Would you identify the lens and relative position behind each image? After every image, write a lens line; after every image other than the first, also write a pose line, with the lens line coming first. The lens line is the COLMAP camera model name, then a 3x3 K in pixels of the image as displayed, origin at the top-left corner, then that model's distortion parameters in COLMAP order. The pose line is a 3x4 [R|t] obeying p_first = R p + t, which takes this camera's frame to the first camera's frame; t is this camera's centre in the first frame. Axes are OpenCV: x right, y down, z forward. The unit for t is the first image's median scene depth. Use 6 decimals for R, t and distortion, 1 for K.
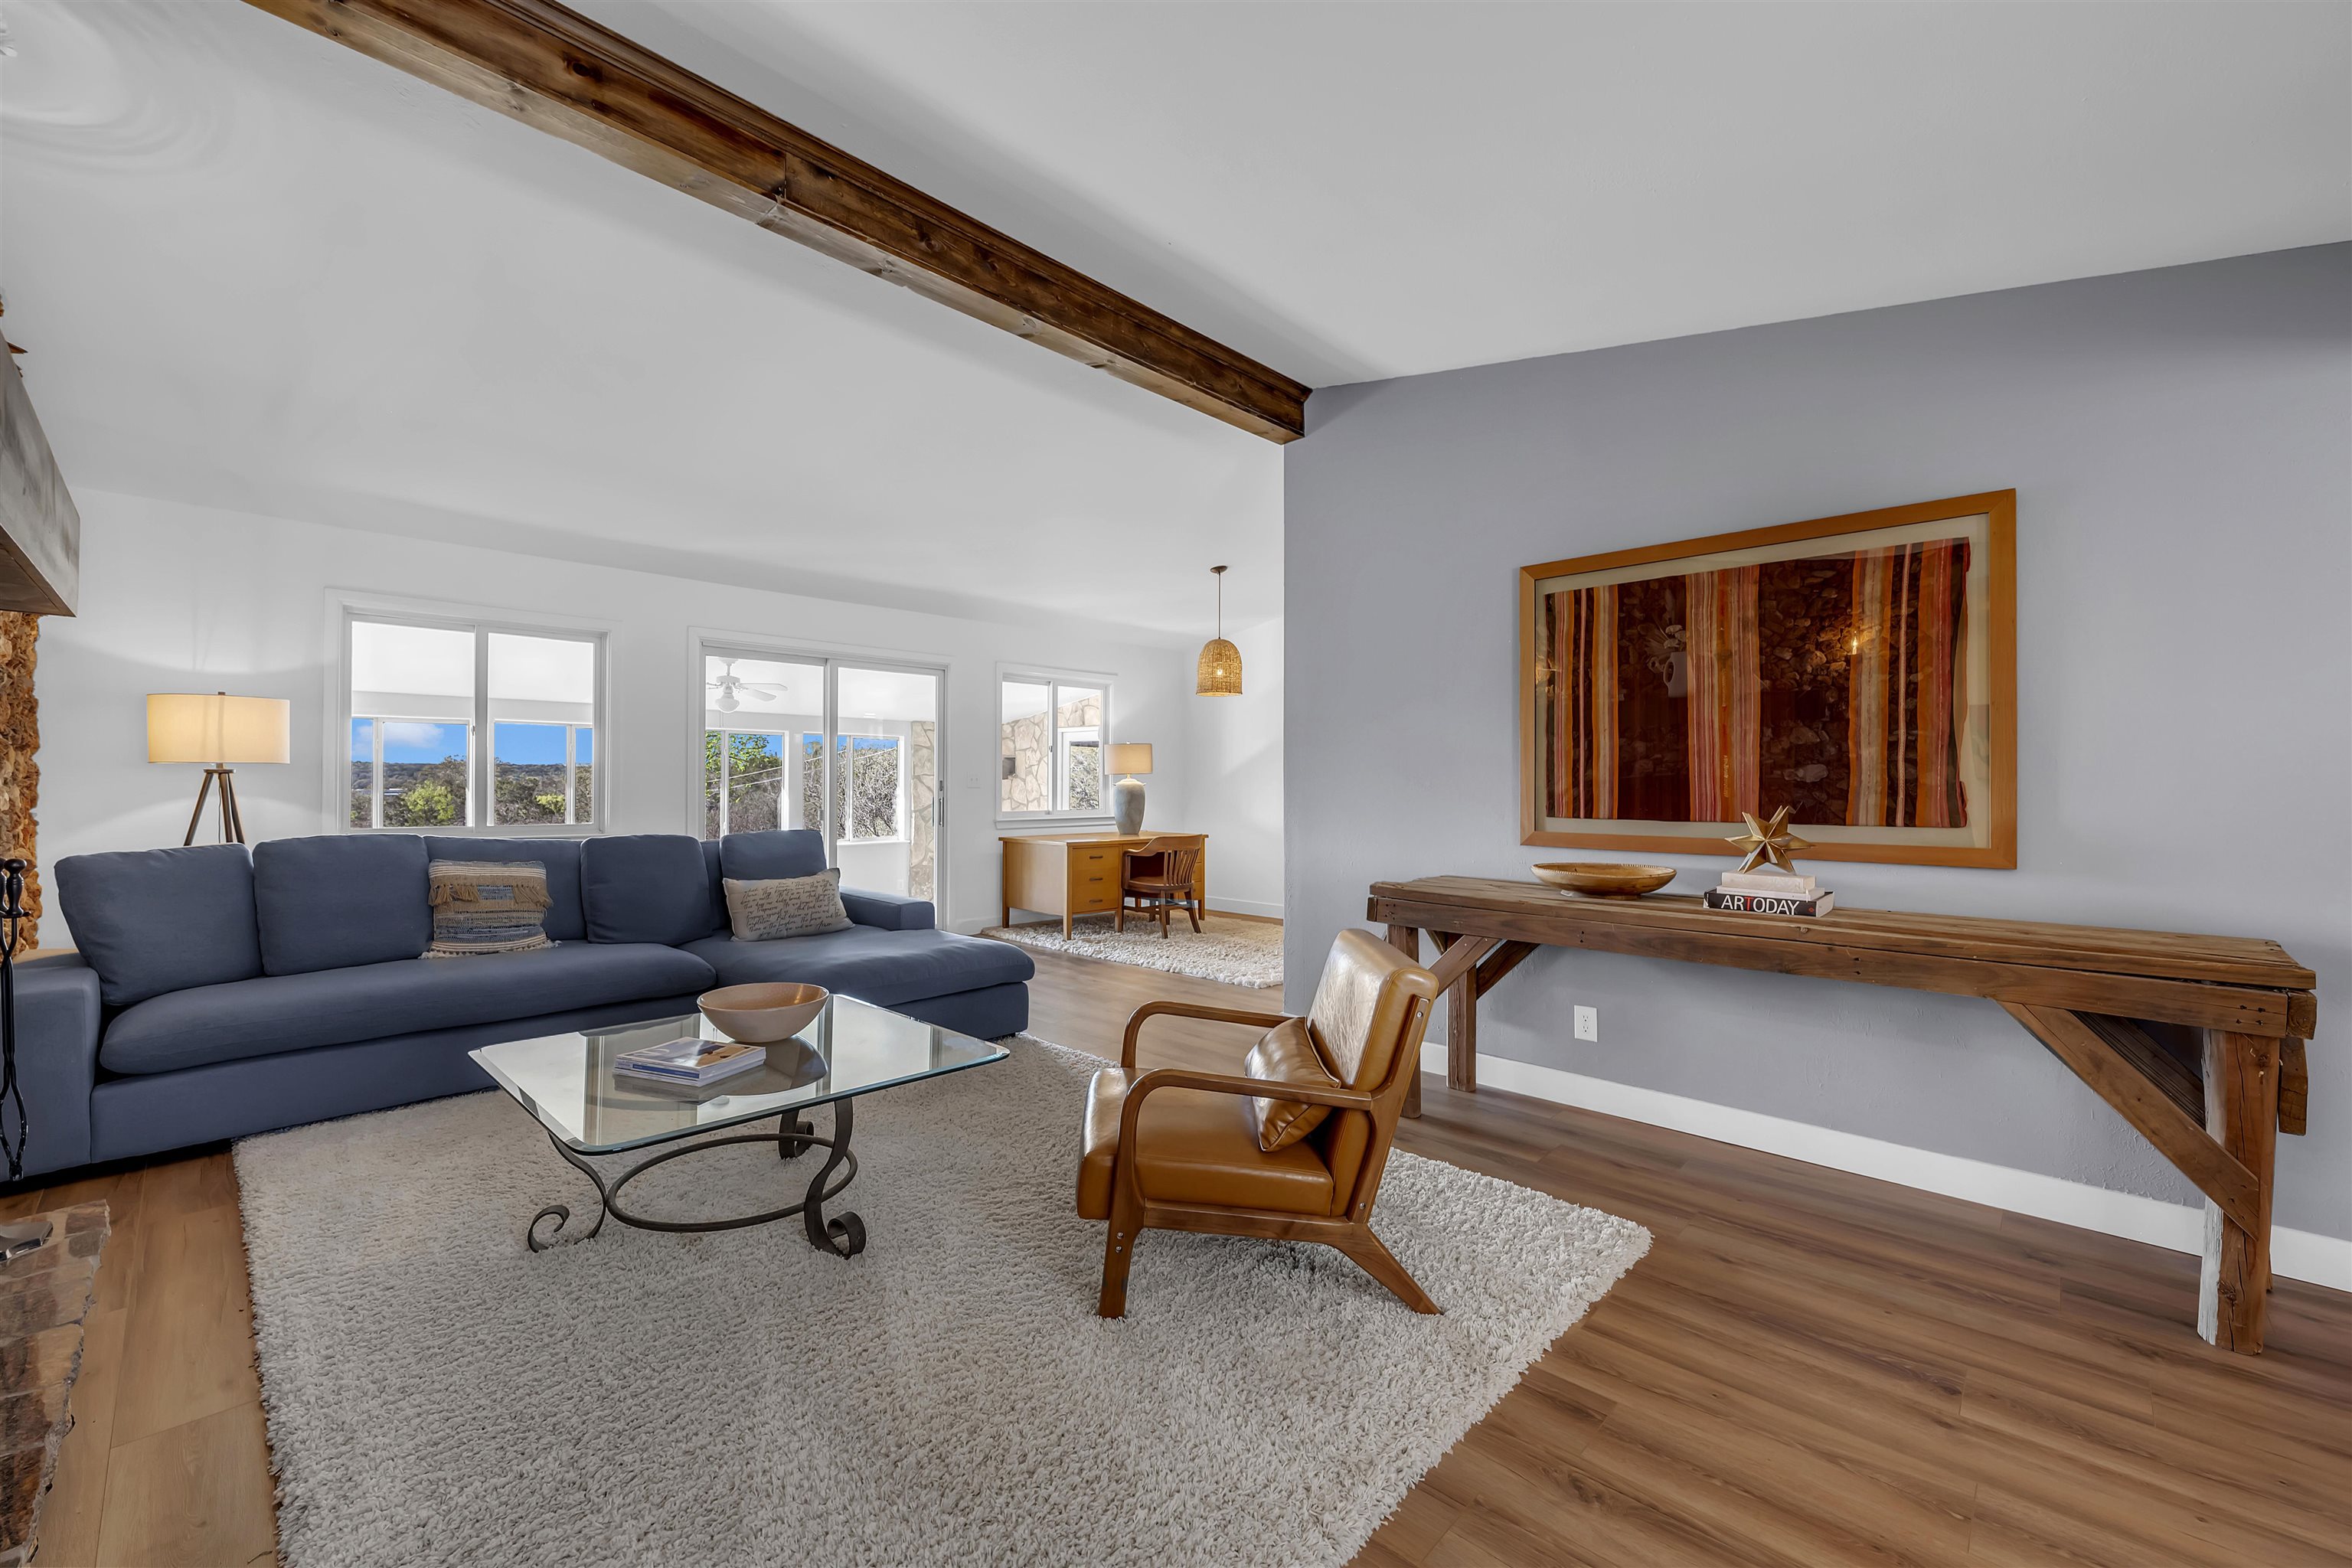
lens RADIAL K [[944.1, 0, 1177.7], [0, 944.1, 778.2], [0, 0, 1]] dist [-0.007325, 0.000251]
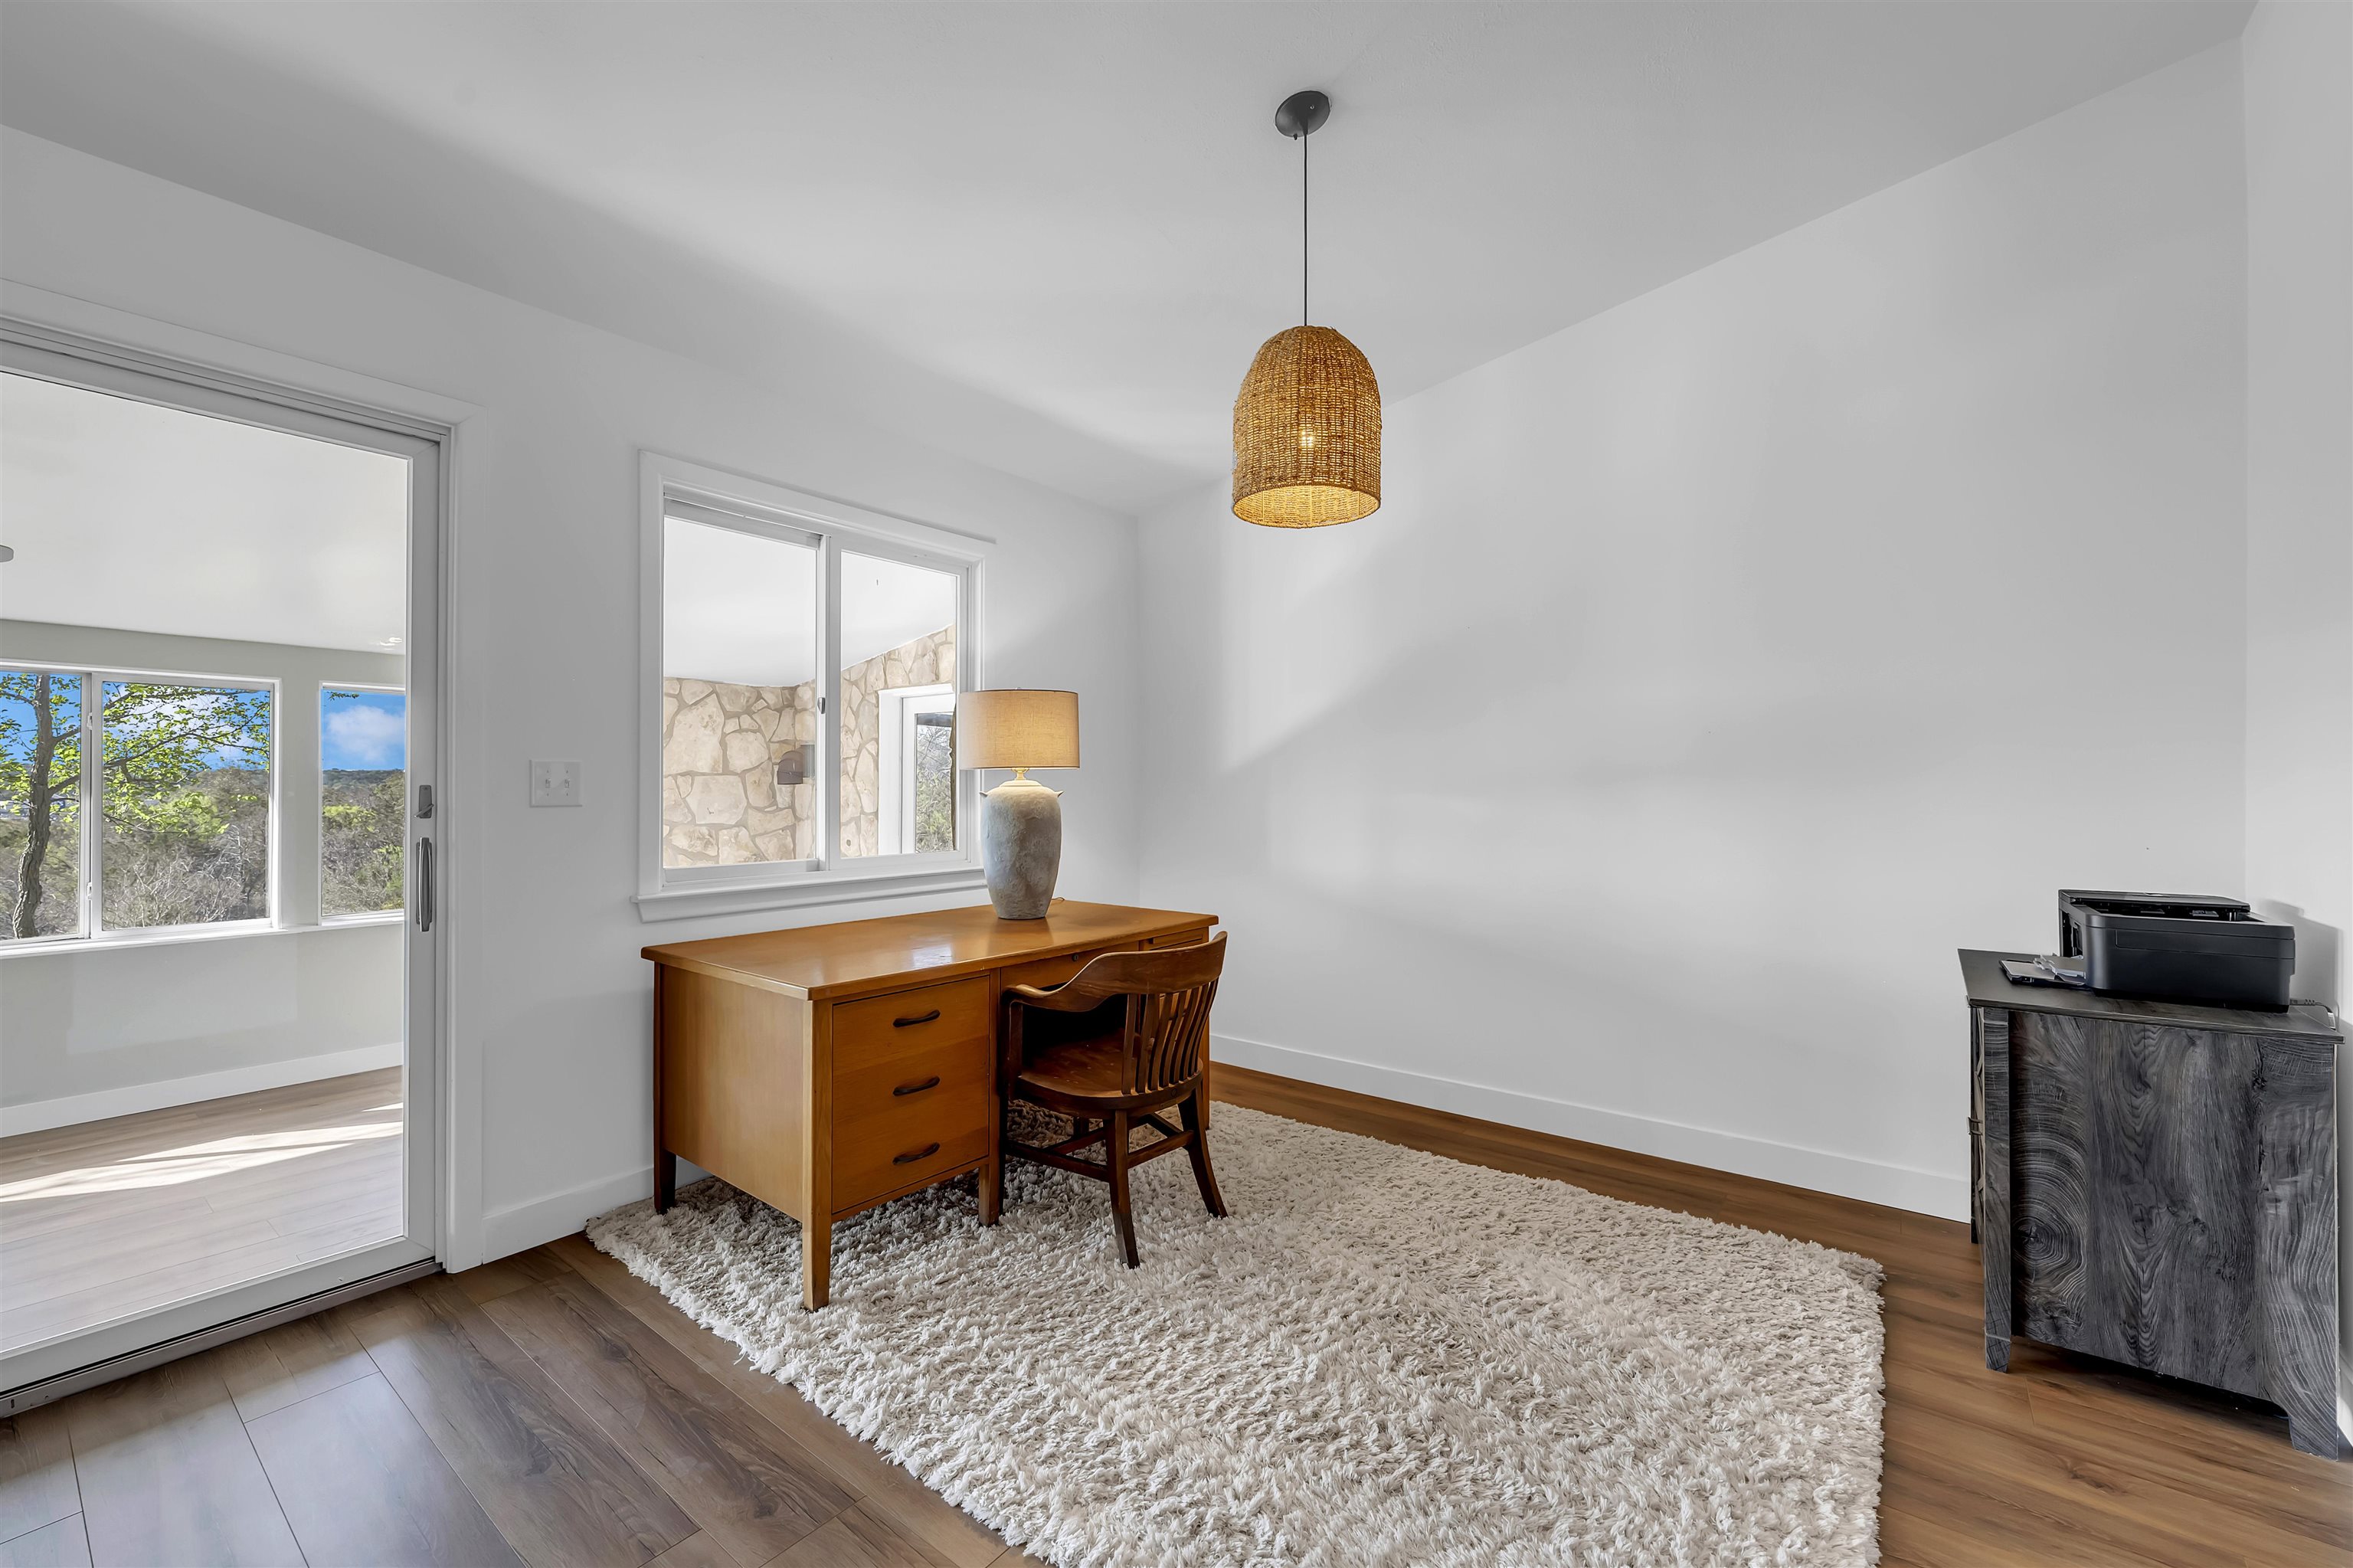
lens RADIAL K [[944.5, 0, 1172.6], [0, 944.5, 772.3], [0, 0, 1]] dist [-0.007325, 0.000251]
pose [[0.995166, -0.003733, 0.098135, -0.041918], [0.004789, 0.999933, -0.010519, 0.002677], [-0.098089, 0.010938, 0.995117, 0.928506]]
